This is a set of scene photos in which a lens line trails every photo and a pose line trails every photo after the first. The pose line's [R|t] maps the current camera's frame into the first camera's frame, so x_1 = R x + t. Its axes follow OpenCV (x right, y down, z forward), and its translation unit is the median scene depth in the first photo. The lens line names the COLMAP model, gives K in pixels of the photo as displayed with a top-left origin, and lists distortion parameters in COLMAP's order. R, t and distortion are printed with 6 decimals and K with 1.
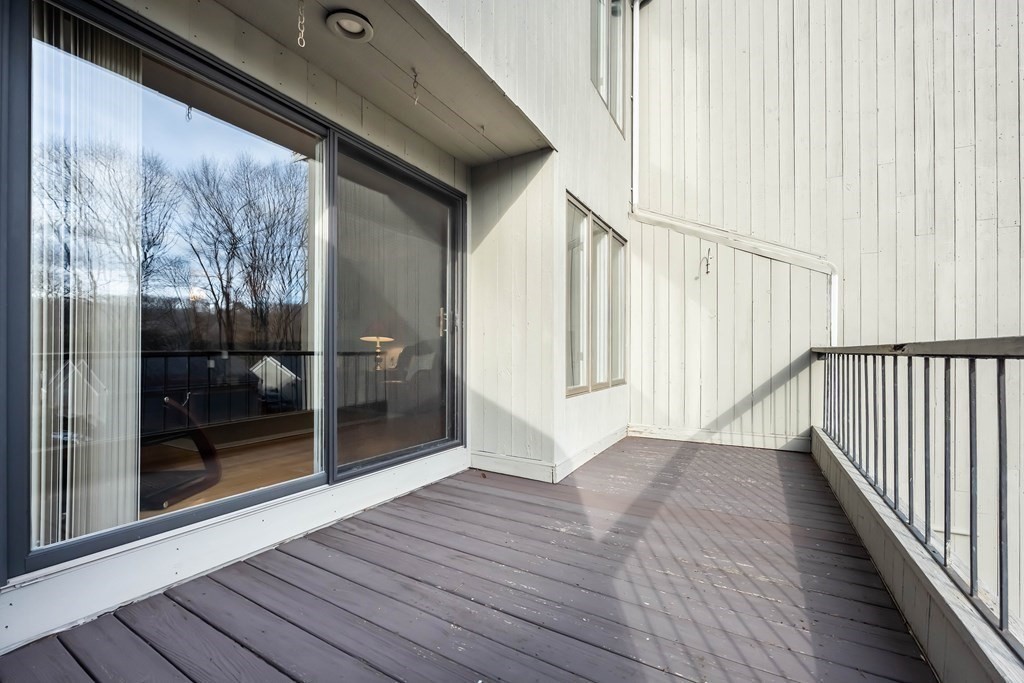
lens RADIAL K [[412.6, 0, 513.3], [0, 412.6, 345.3], [0, 0, 1]] dist [-0.002504, -0.000648]
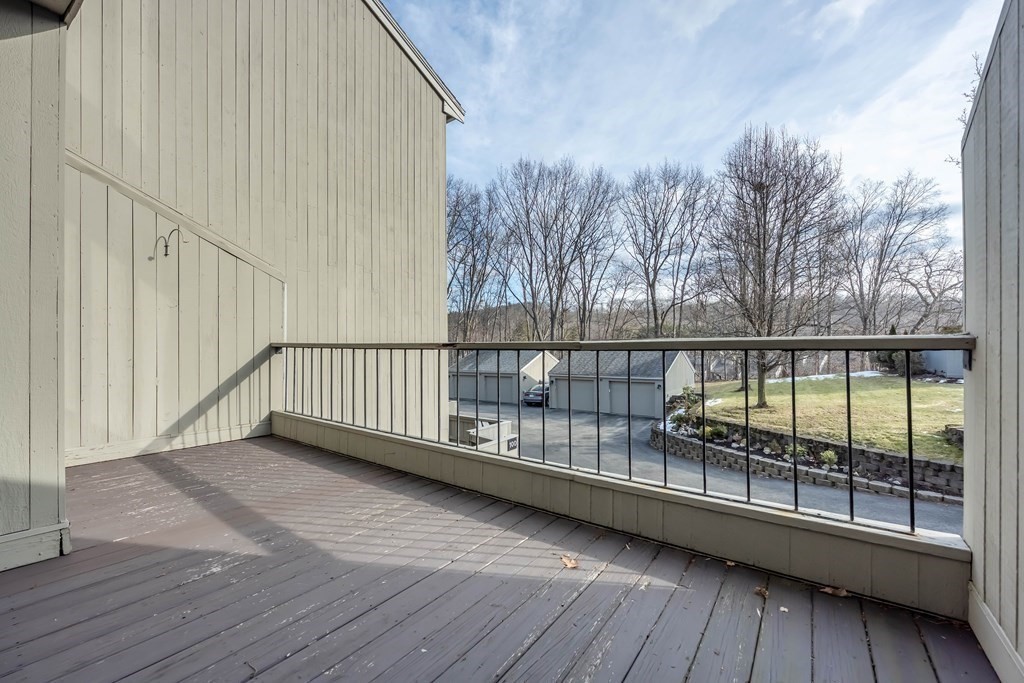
lens RADIAL K [[409.2, 0, 513.6], [0, 409.2, 333.0], [0, 0, 1]] dist [-0.001373, -0.000271]
pose [[0.120622, 0.037982, 0.991972, -0.373334], [-0.019852, 0.999160, -0.035843, 0.005391], [-0.992500, -0.015369, 0.121275, 0.209968]]
